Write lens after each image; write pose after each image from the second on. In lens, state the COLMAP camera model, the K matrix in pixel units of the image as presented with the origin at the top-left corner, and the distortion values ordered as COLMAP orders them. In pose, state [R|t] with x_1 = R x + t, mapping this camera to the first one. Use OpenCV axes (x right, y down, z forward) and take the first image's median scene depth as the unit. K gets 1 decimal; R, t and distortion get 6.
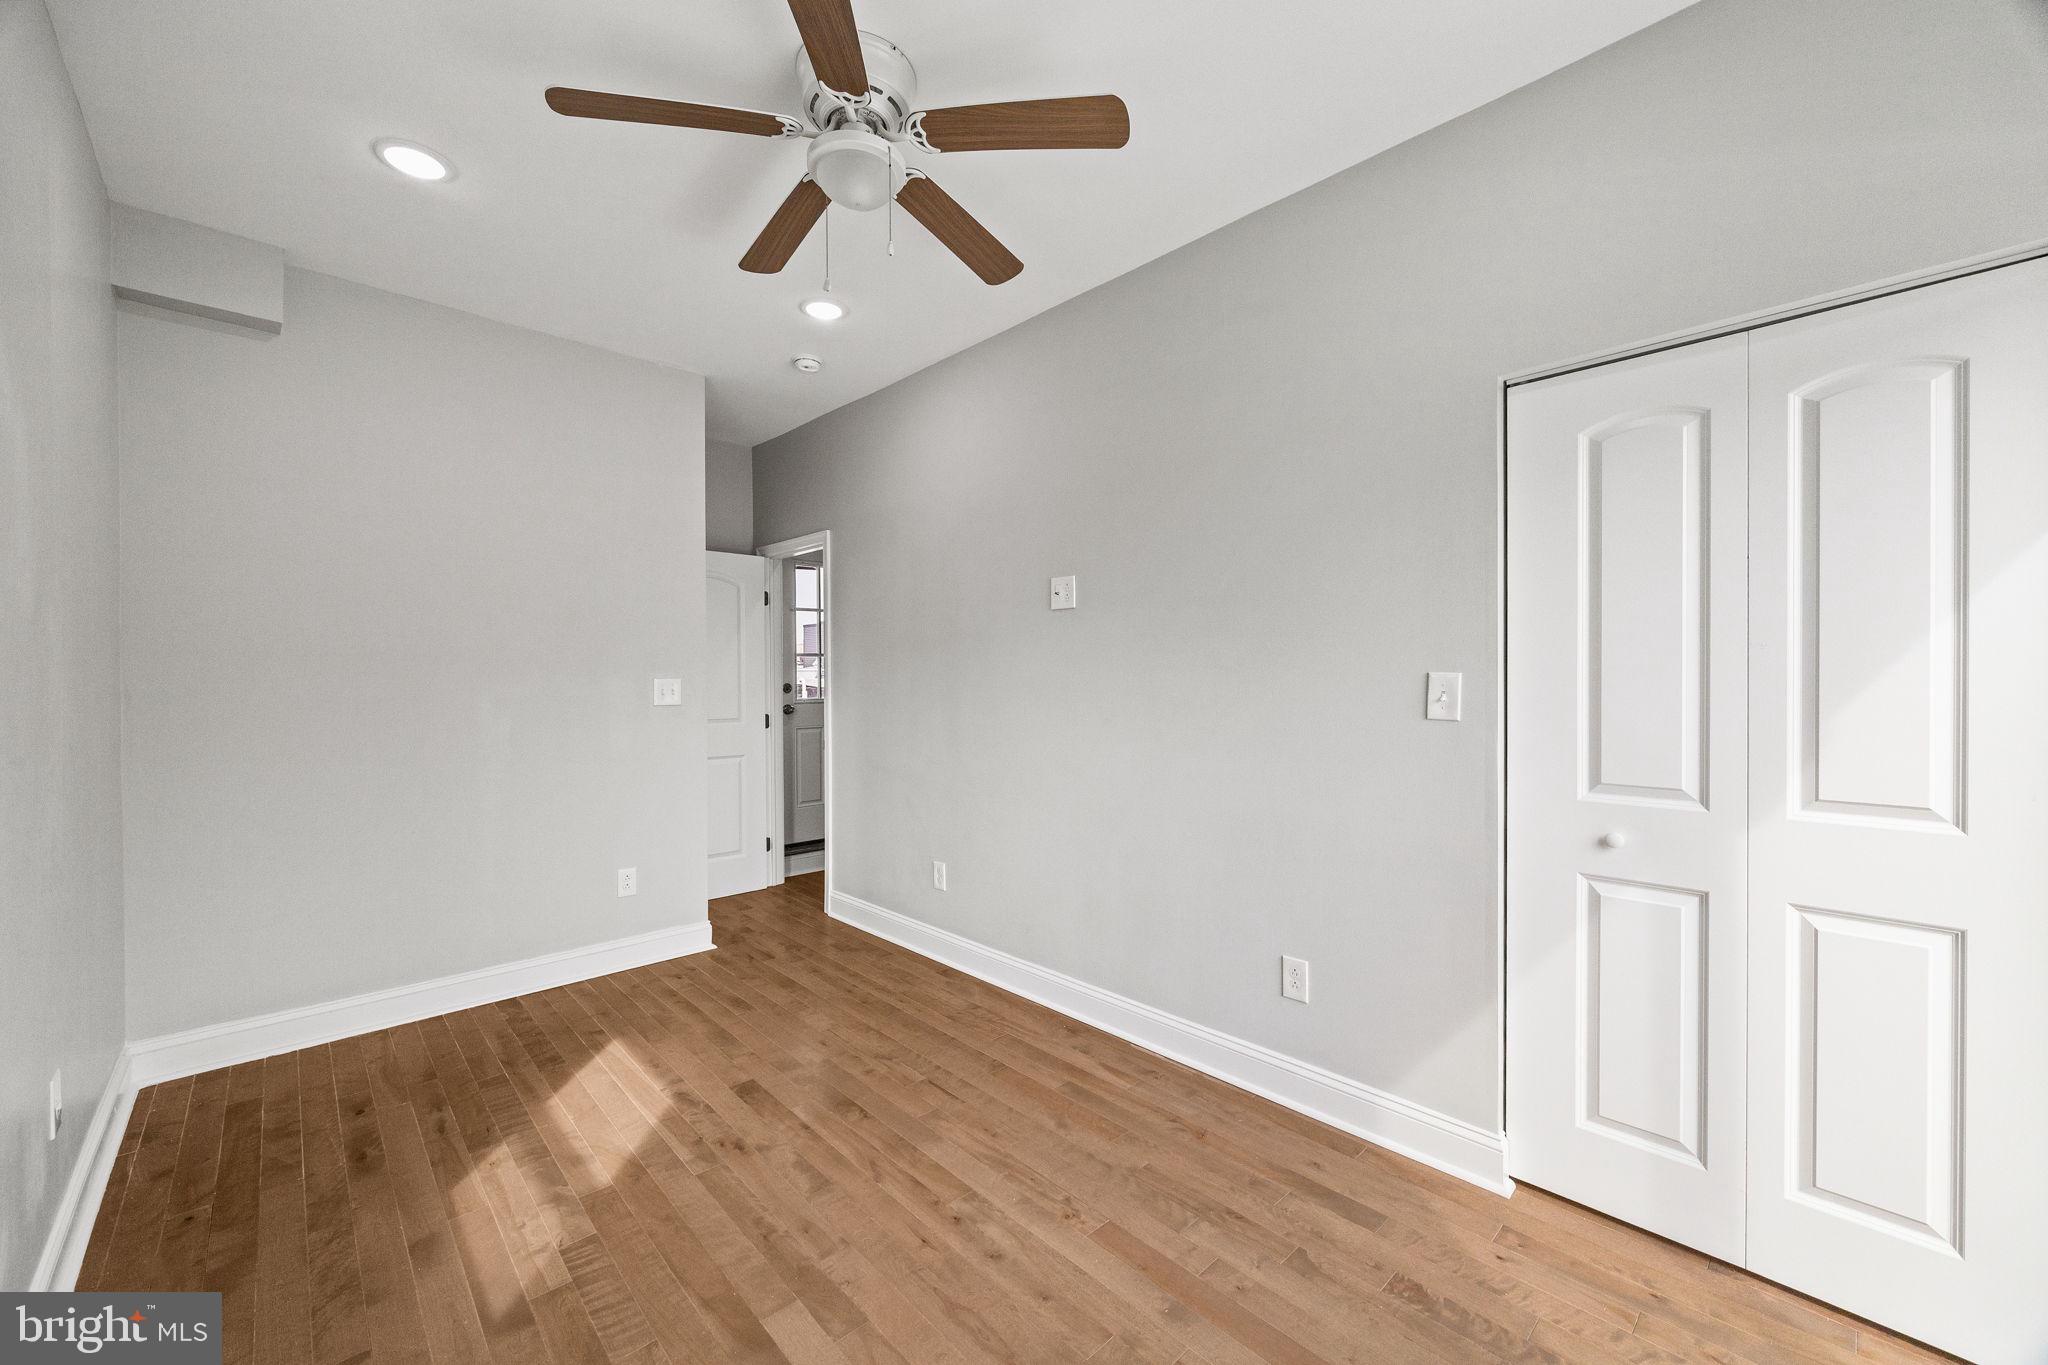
lens RADIAL K [[790.4, 0, 1005.8], [0, 790.4, 686.2], [0, 0, 1]] dist [0.001512, -0.000118]
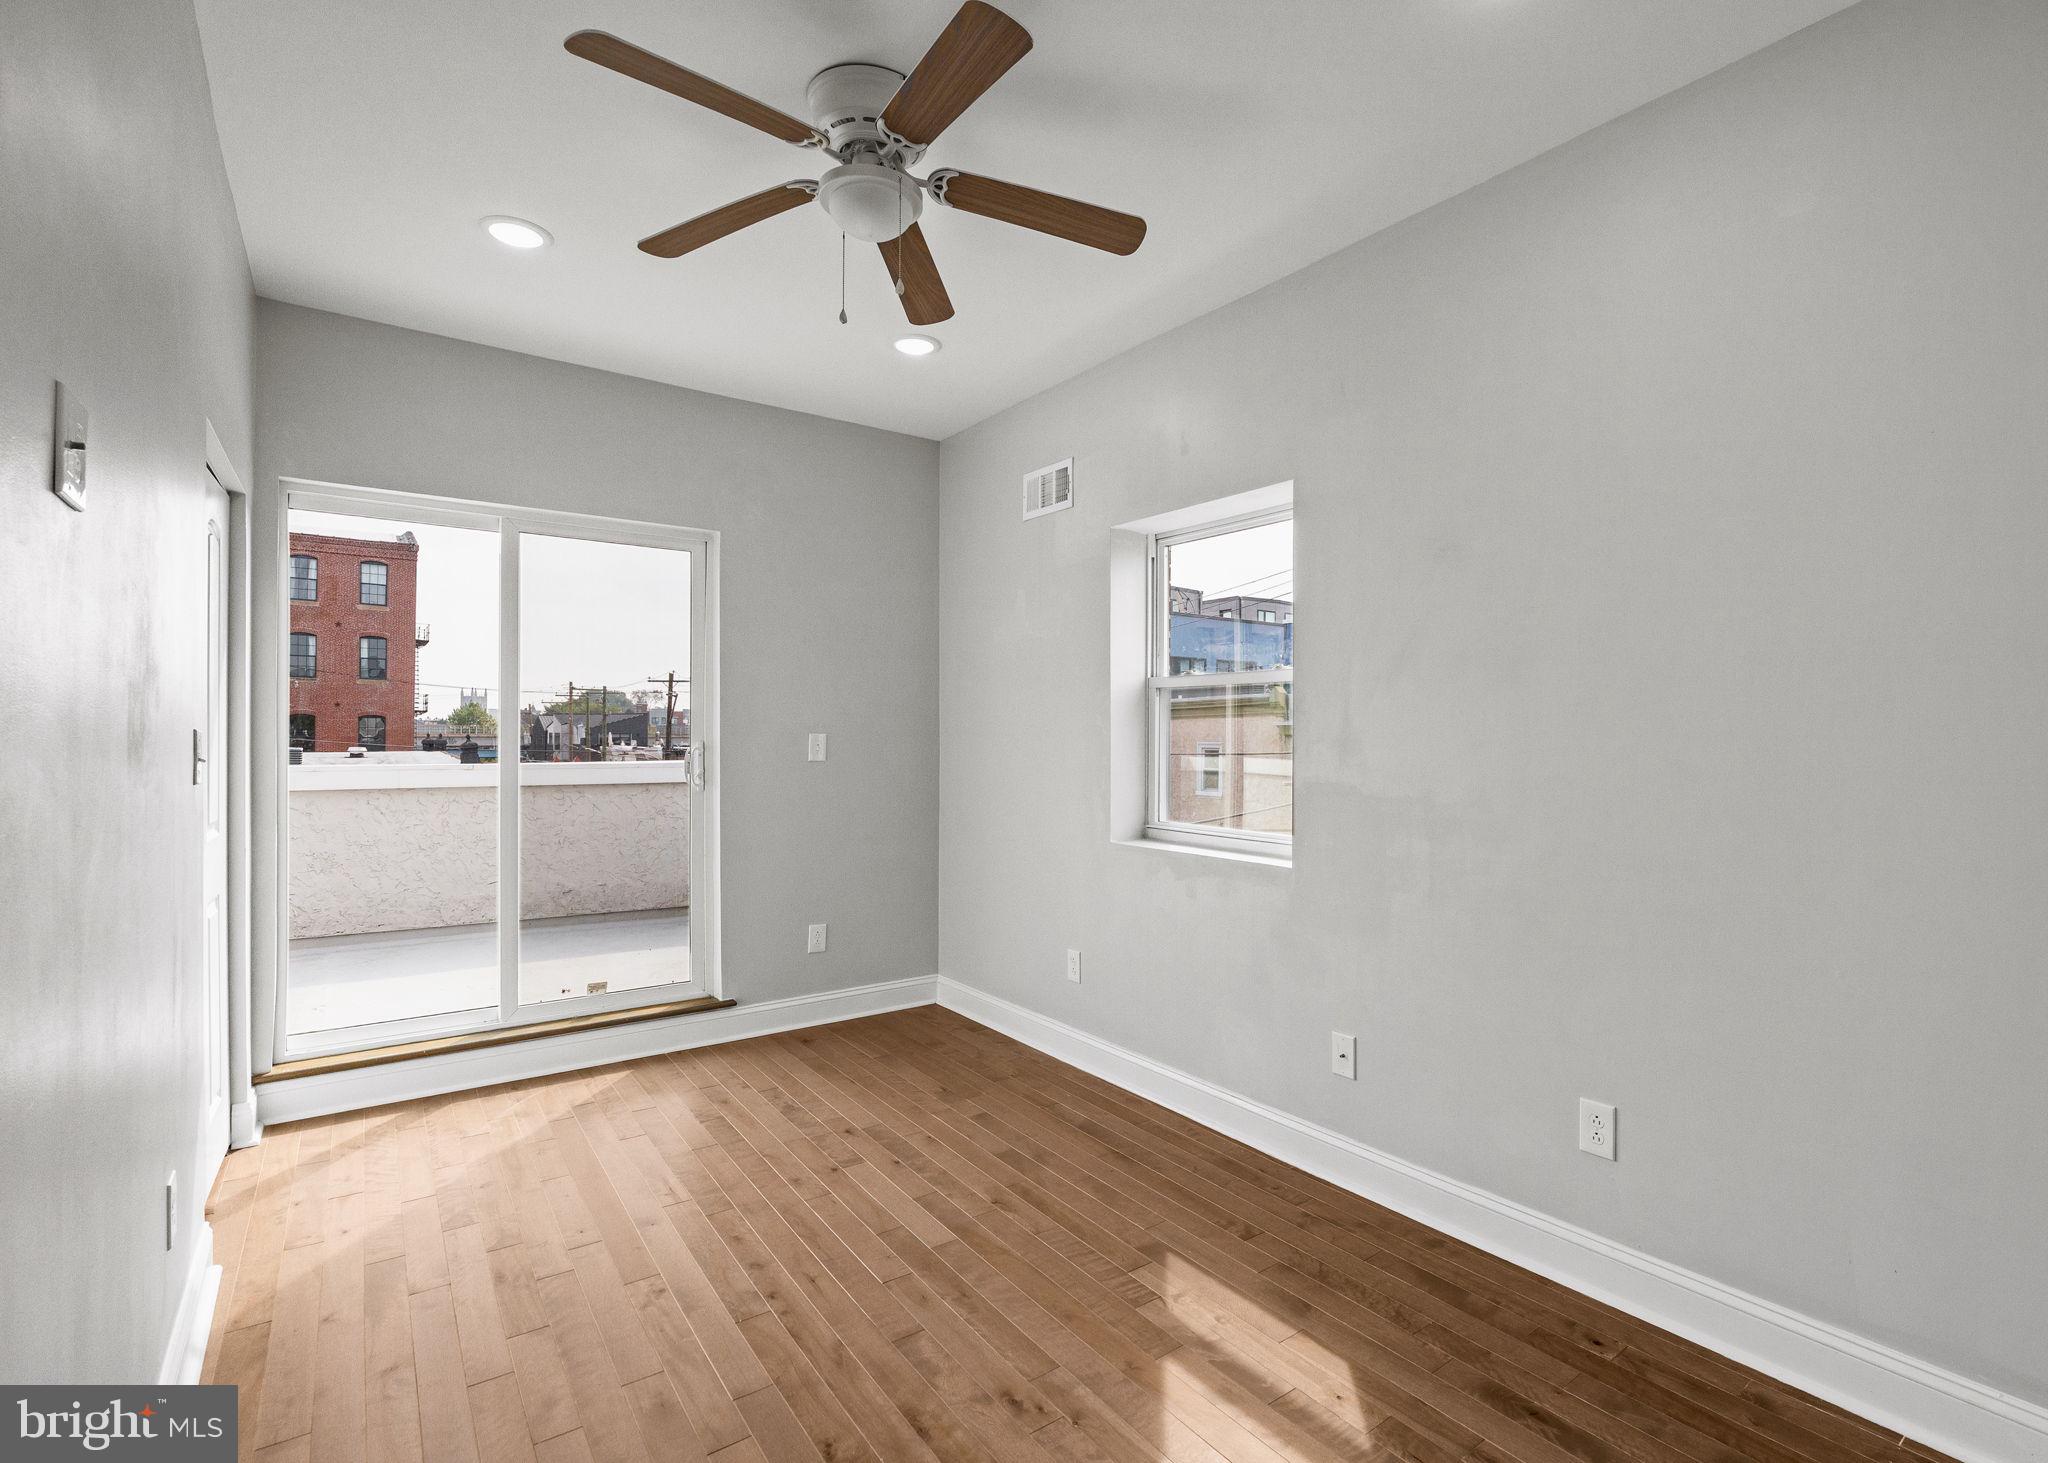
lens RADIAL K [[955.8, 0, 1091.7], [0, 955.8, 736.7], [0, 0, 1]] dist [-0.014956, 0.001829]
pose [[-0.996352, -0.003666, 0.085259, -0.529241], [-0.002899, 0.999954, 0.009120, -0.024361], [-0.085289, 0.008840, -0.996317, 2.043749]]
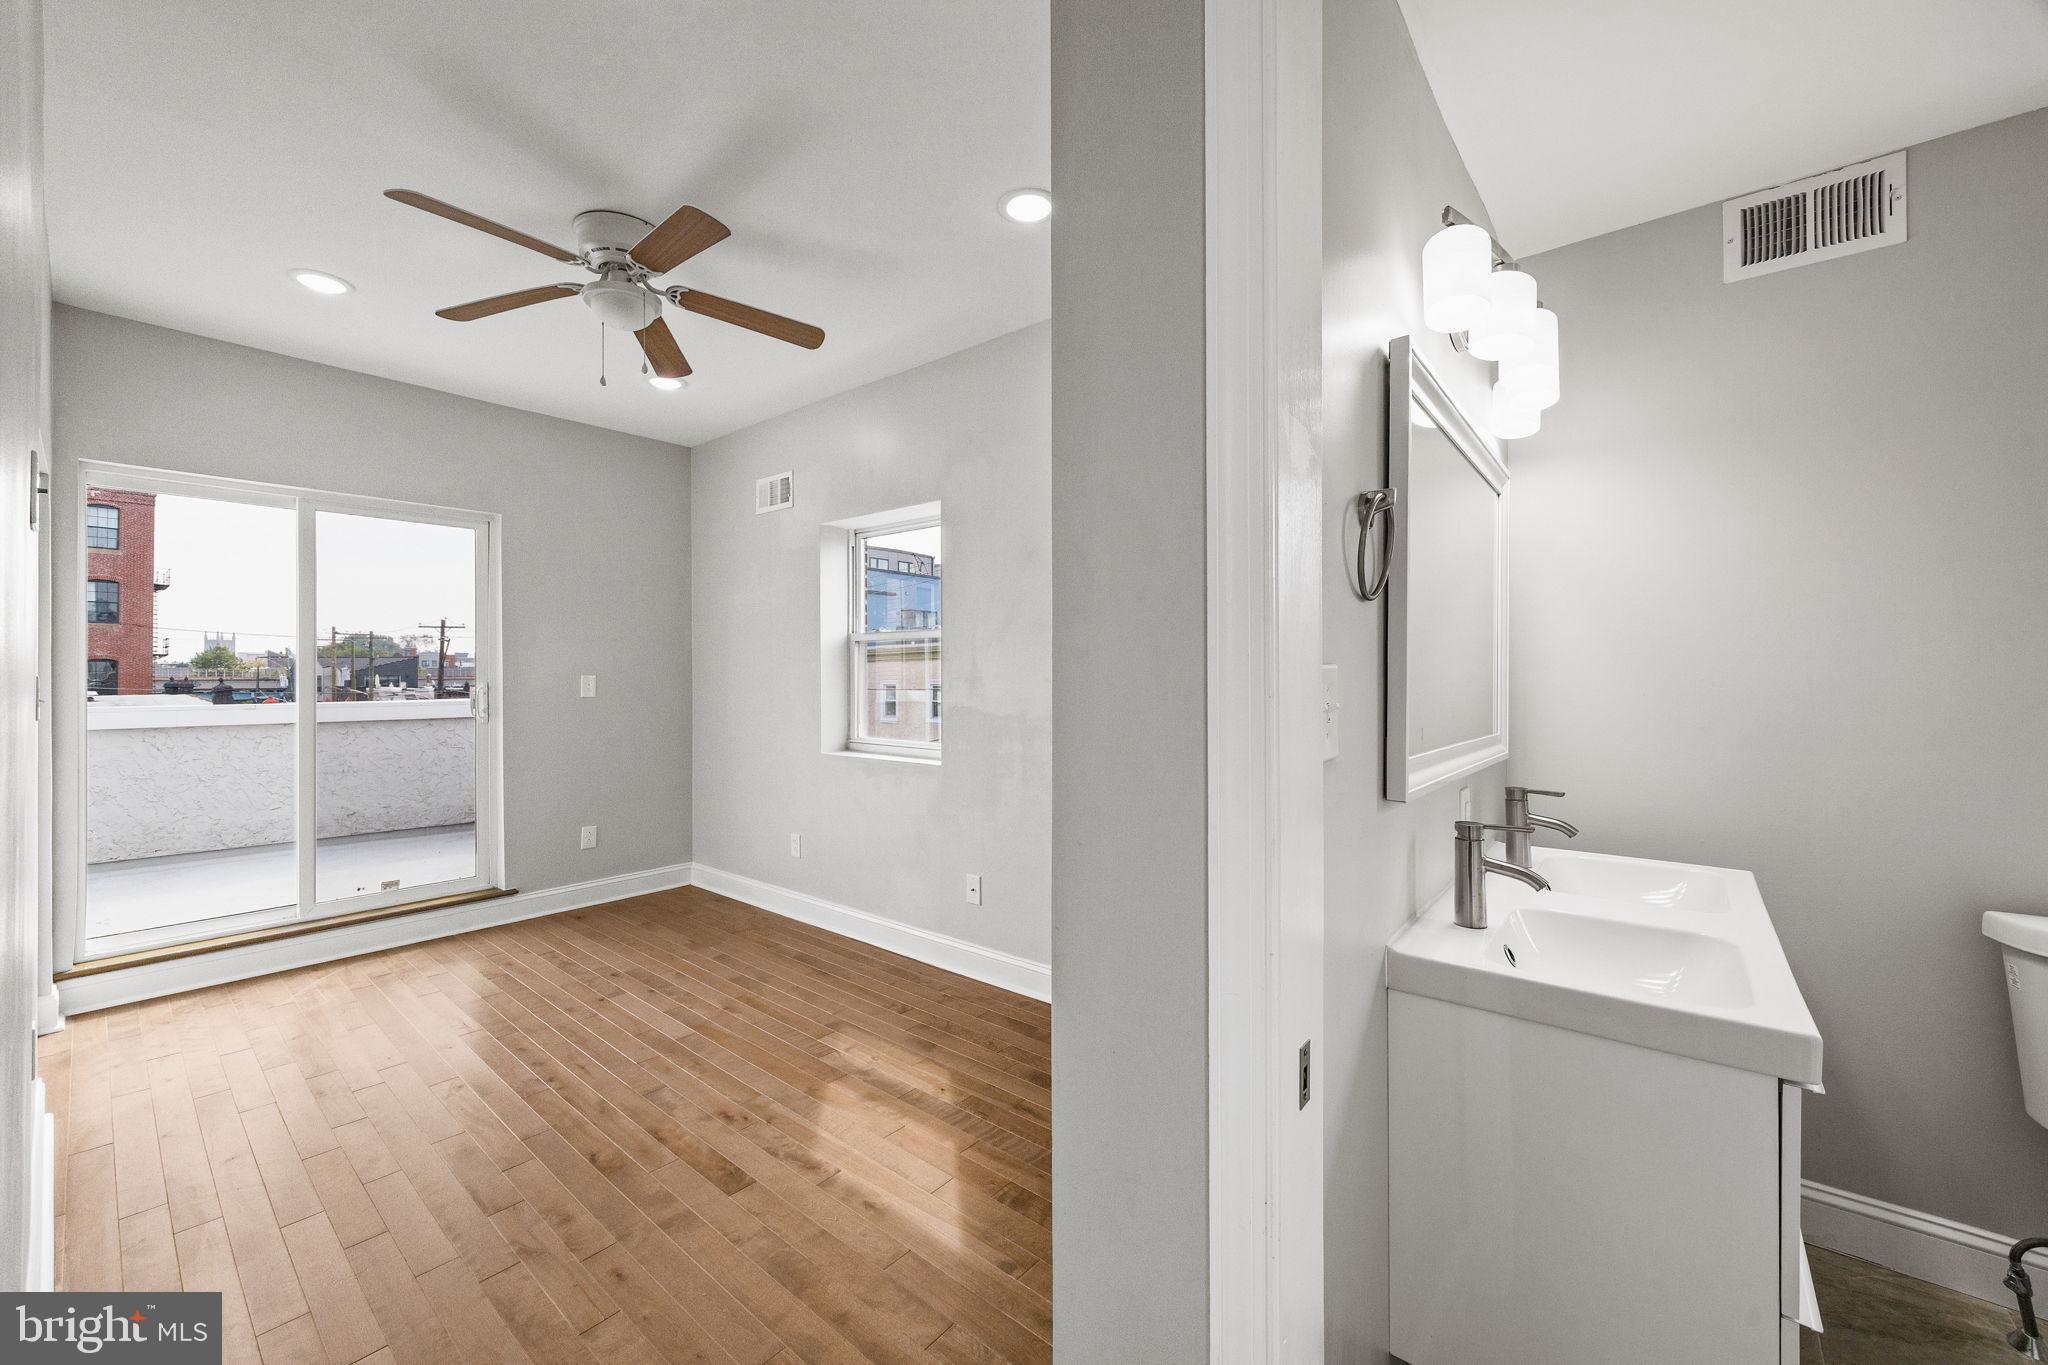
lens RADIAL K [[790.4, 0, 1016.3], [0, 790.4, 673.6], [0, 0, 1]] dist [0.001512, -0.000118]
pose [[-0.991943, 0.002692, -0.126655, -0.657097], [0.001798, 0.999973, 0.007168, -0.029105], [0.126670, 0.006882, -0.991921, 2.349513]]
